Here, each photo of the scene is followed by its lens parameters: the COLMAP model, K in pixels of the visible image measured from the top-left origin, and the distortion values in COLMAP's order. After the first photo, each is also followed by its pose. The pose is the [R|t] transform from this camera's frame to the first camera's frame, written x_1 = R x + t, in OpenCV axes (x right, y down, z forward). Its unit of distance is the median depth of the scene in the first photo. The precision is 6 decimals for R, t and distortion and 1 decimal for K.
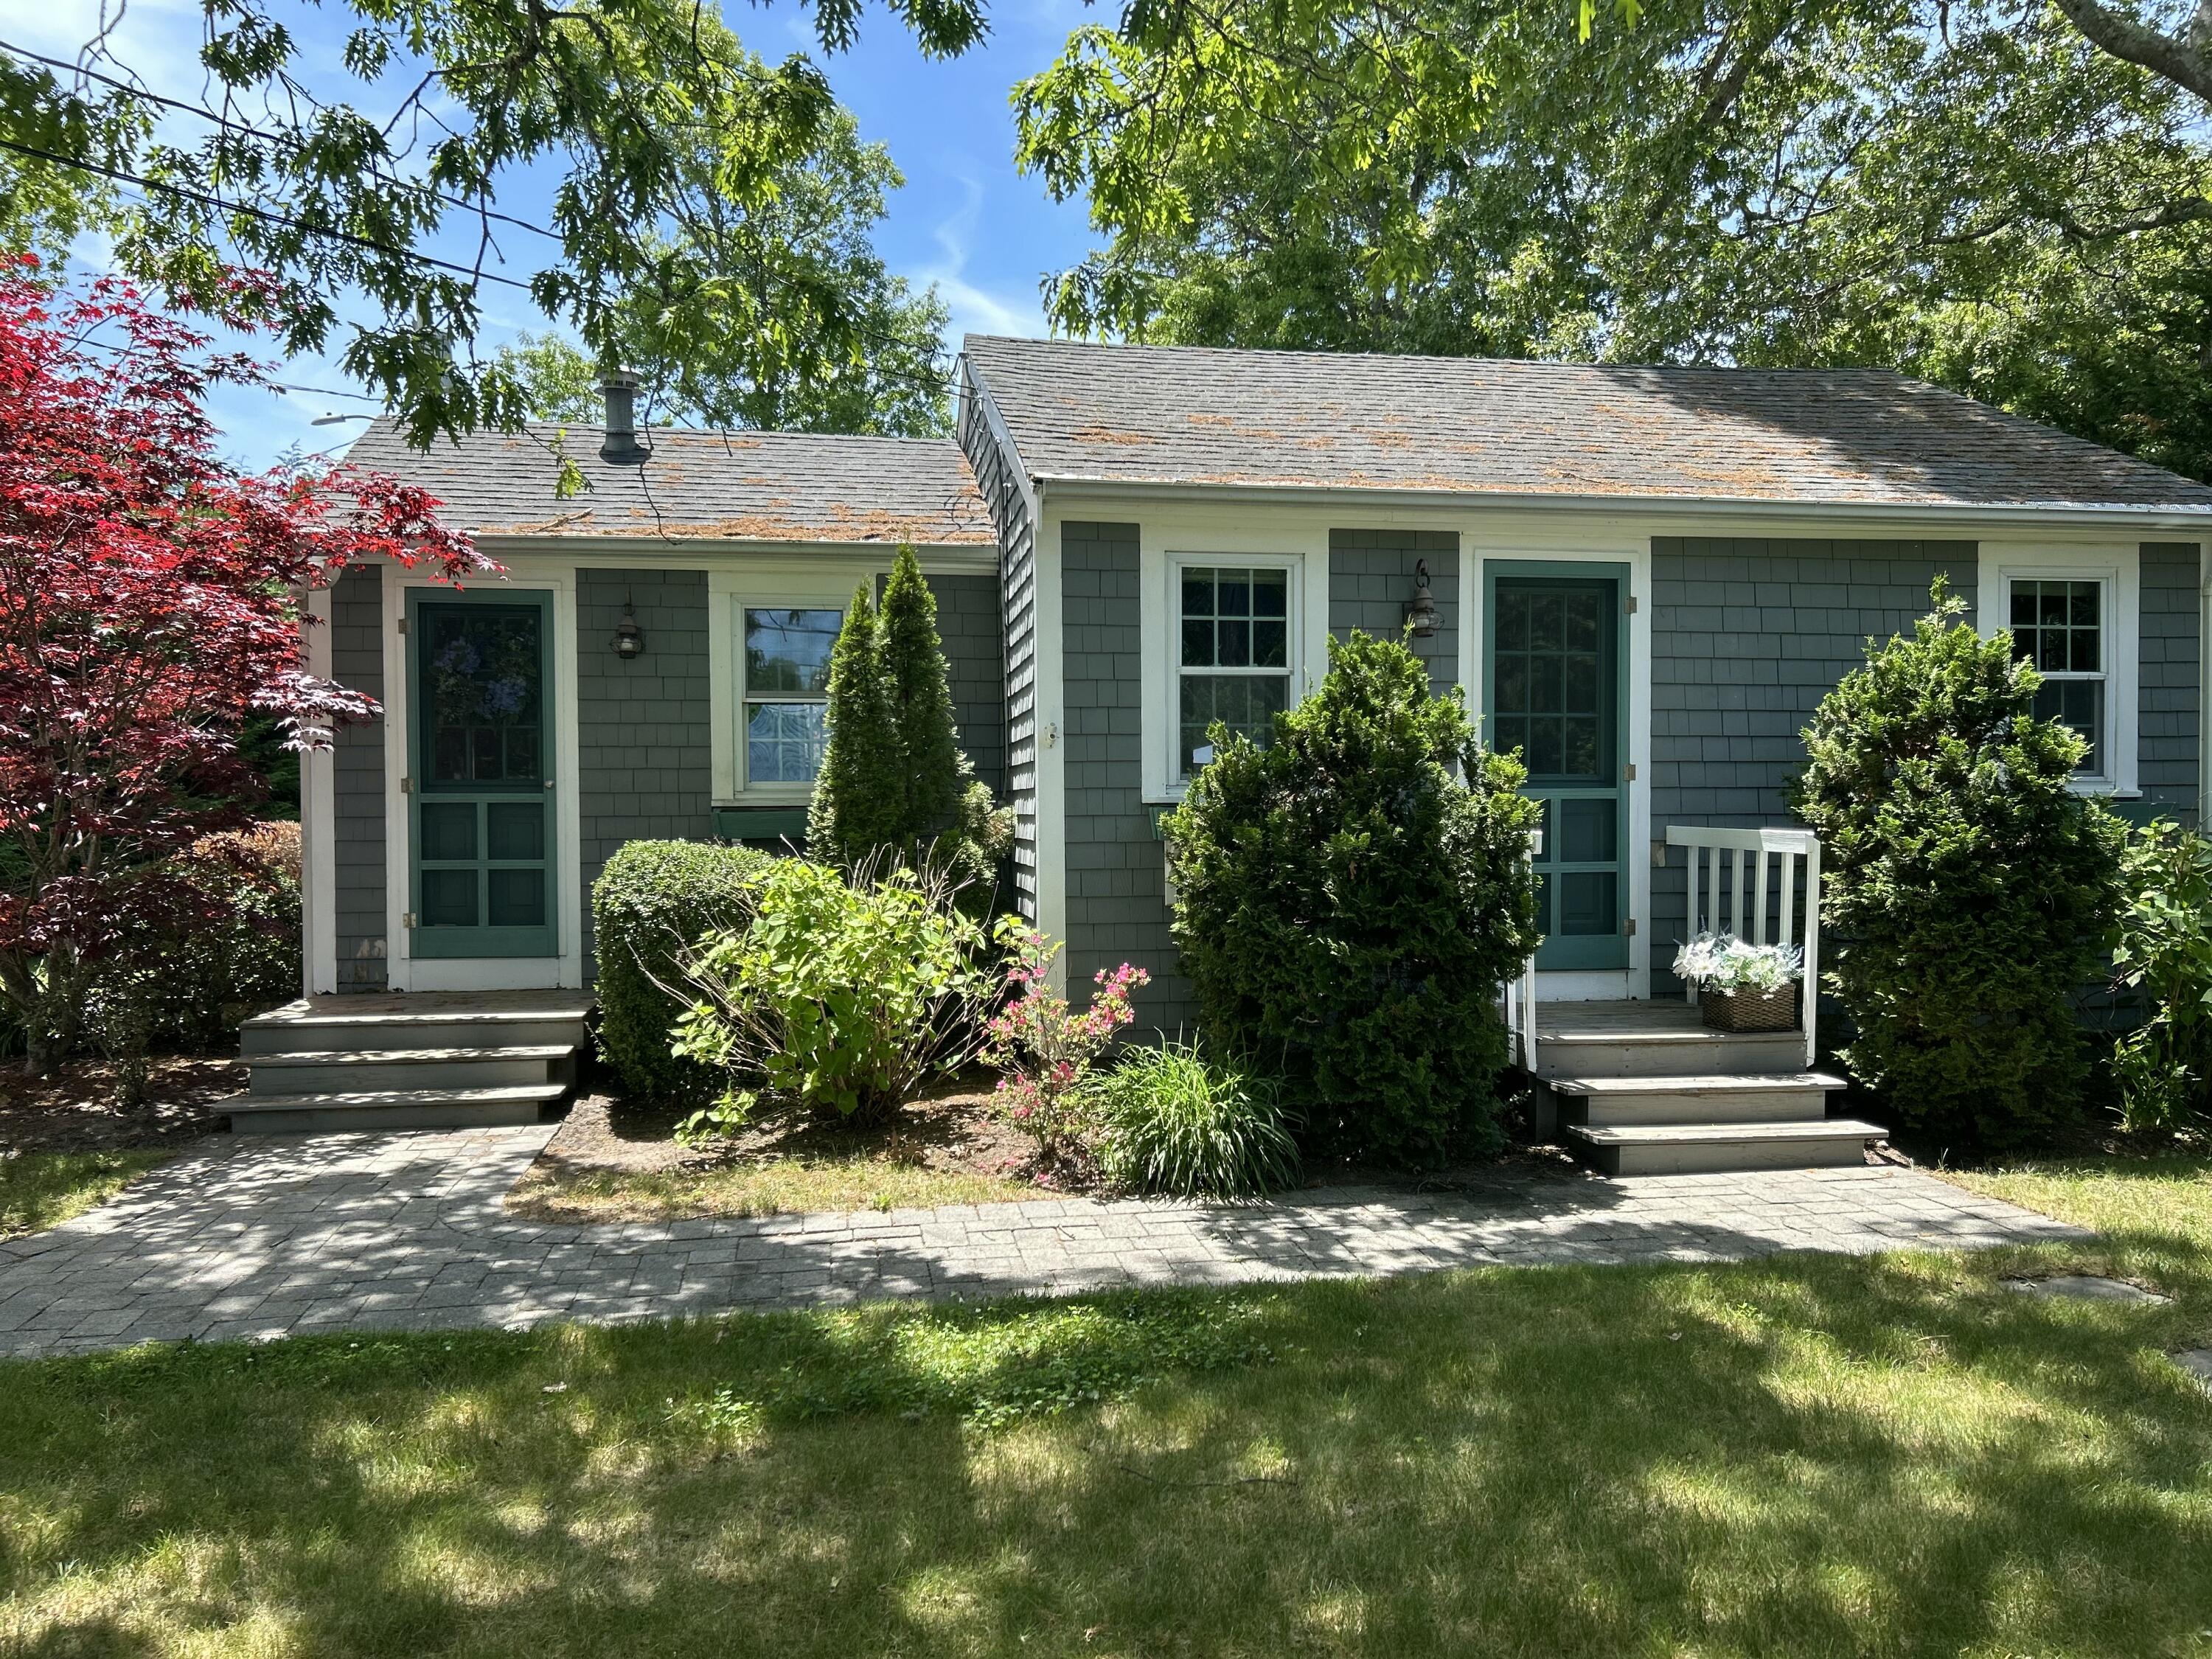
lens RADIAL K [[1702.3, 0, 1176.0], [0, 1702.3, 836.4], [0, 0, 1]] dist [0.041523, -0.000989]
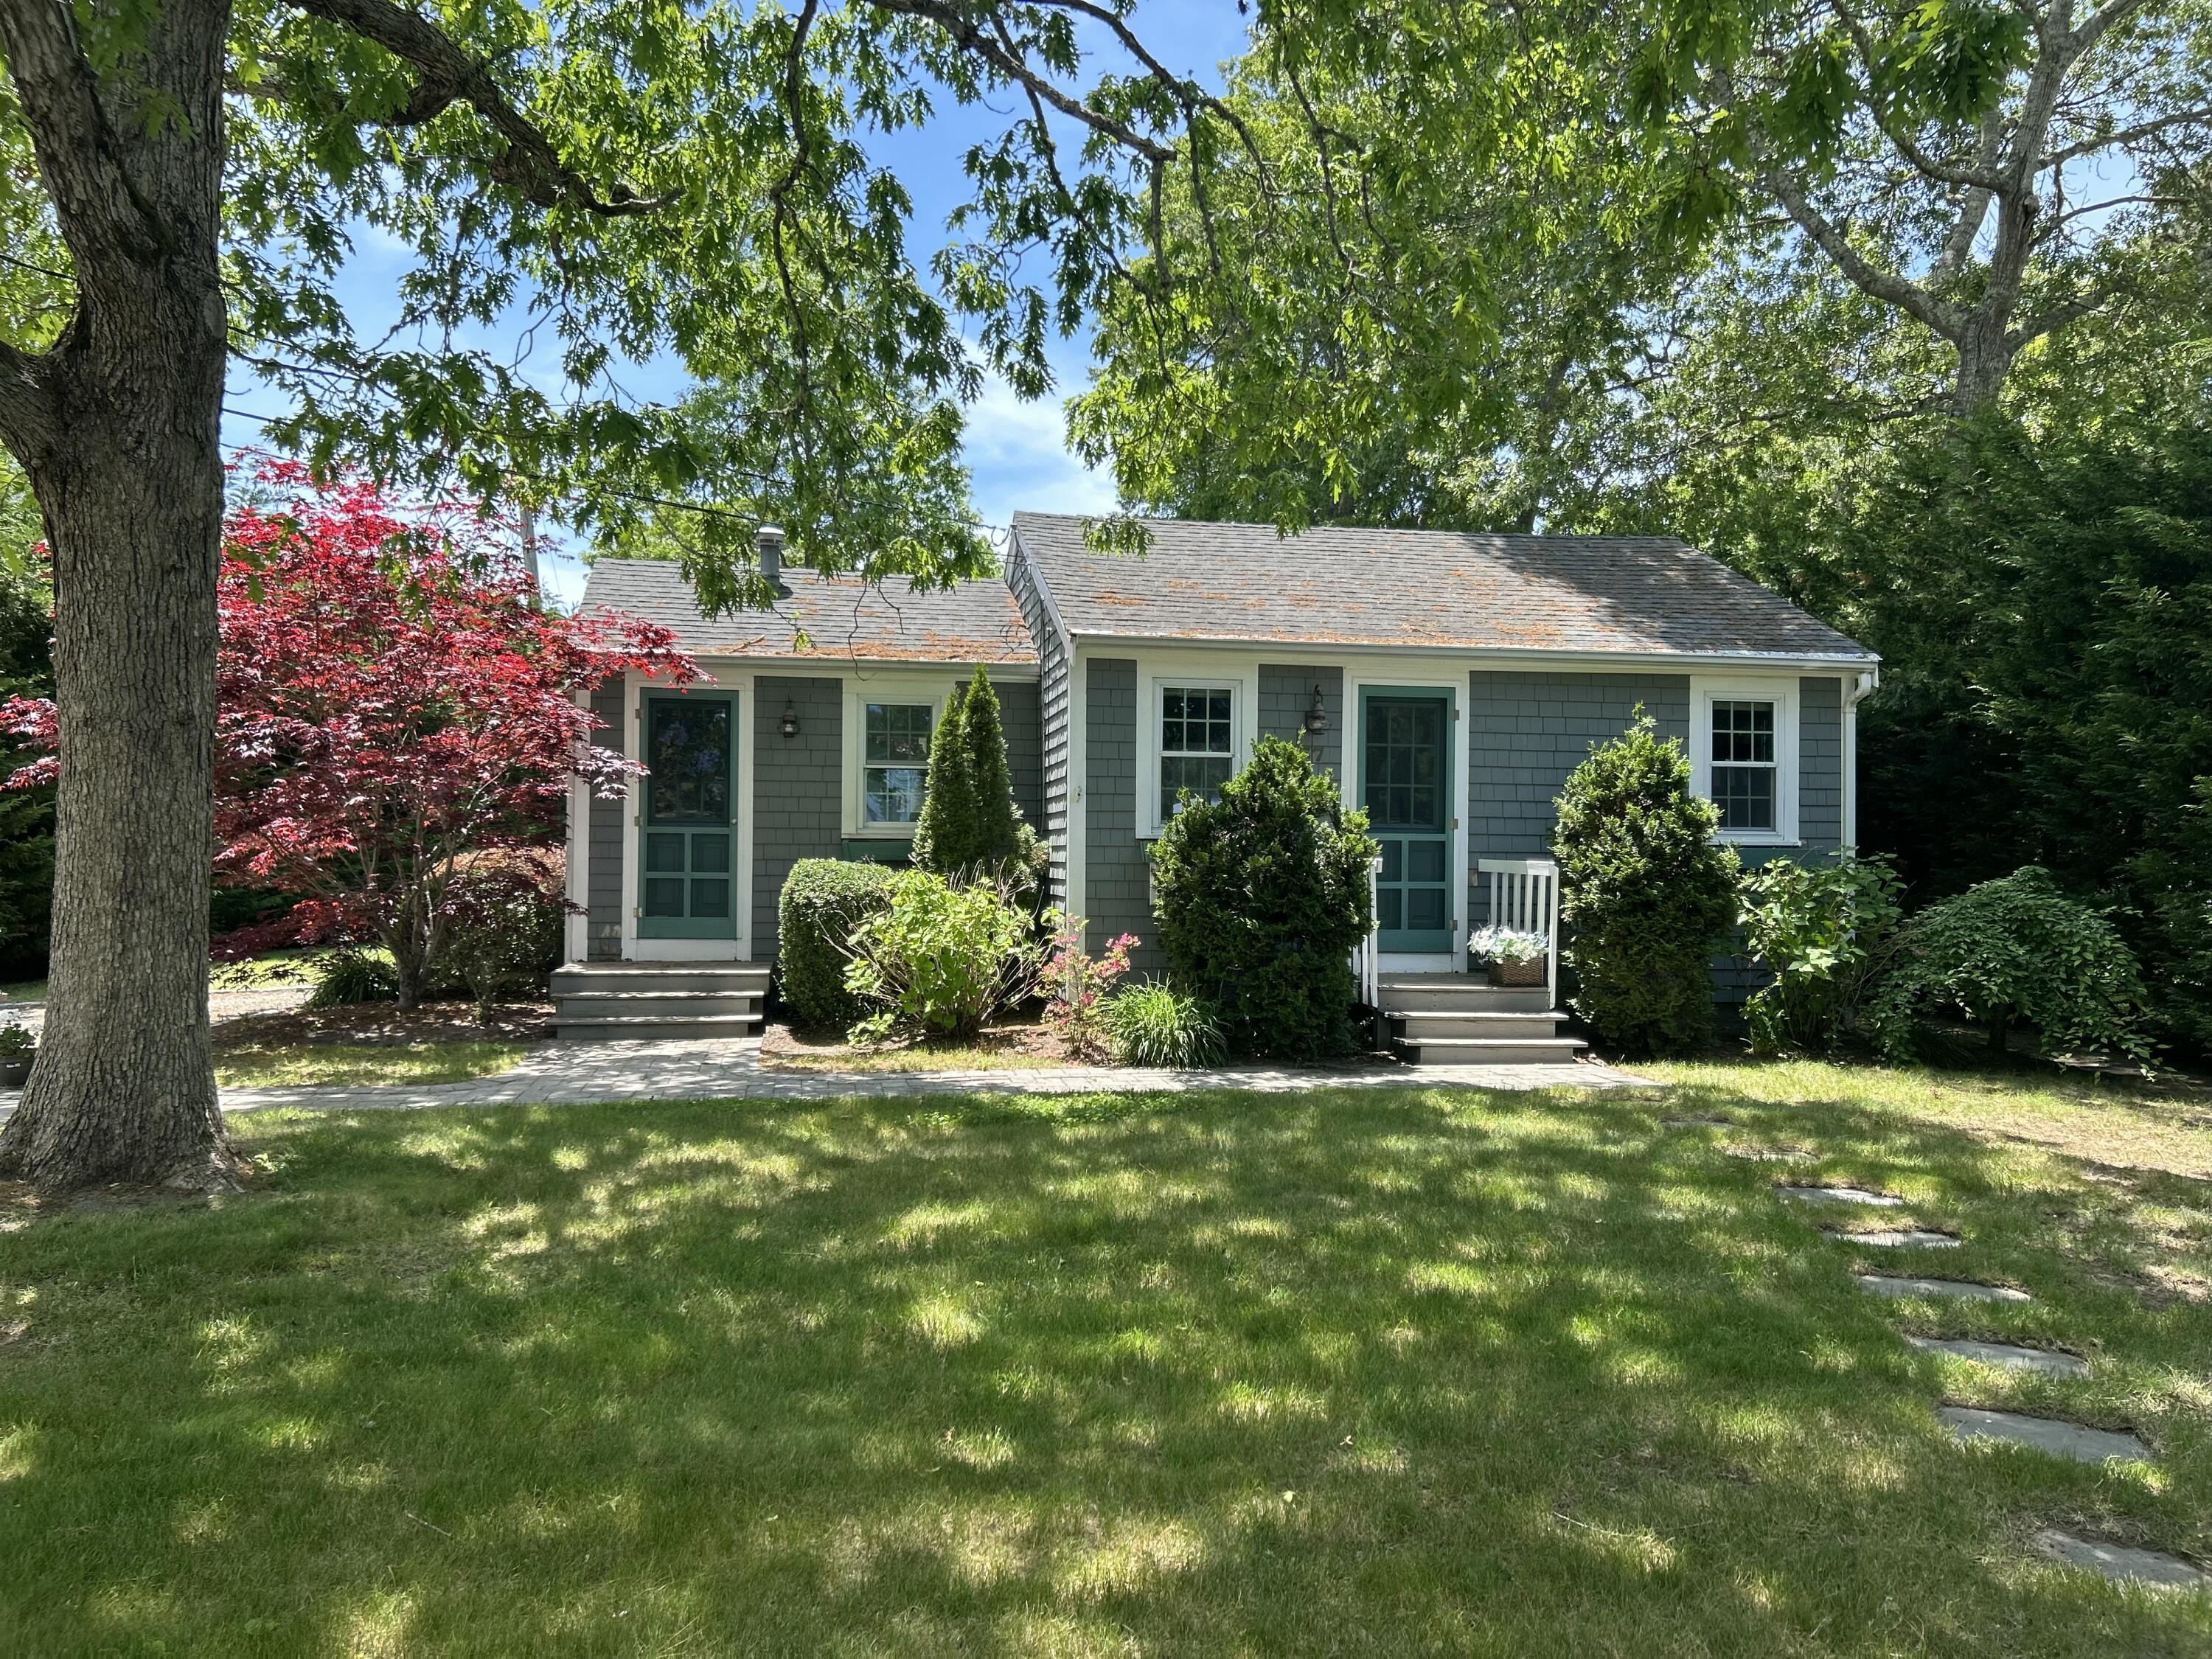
lens RADIAL K [[1702.3, 0, 1176.0], [0, 1702.3, 836.4], [0, 0, 1]] dist [0.041523, -0.000989]
pose [[0.999849, 0.014430, 0.009661, 0.001858], [-0.014142, 0.999472, -0.029238, 0.024073], [-0.010077, 0.029097, 0.999526, -0.571419]]
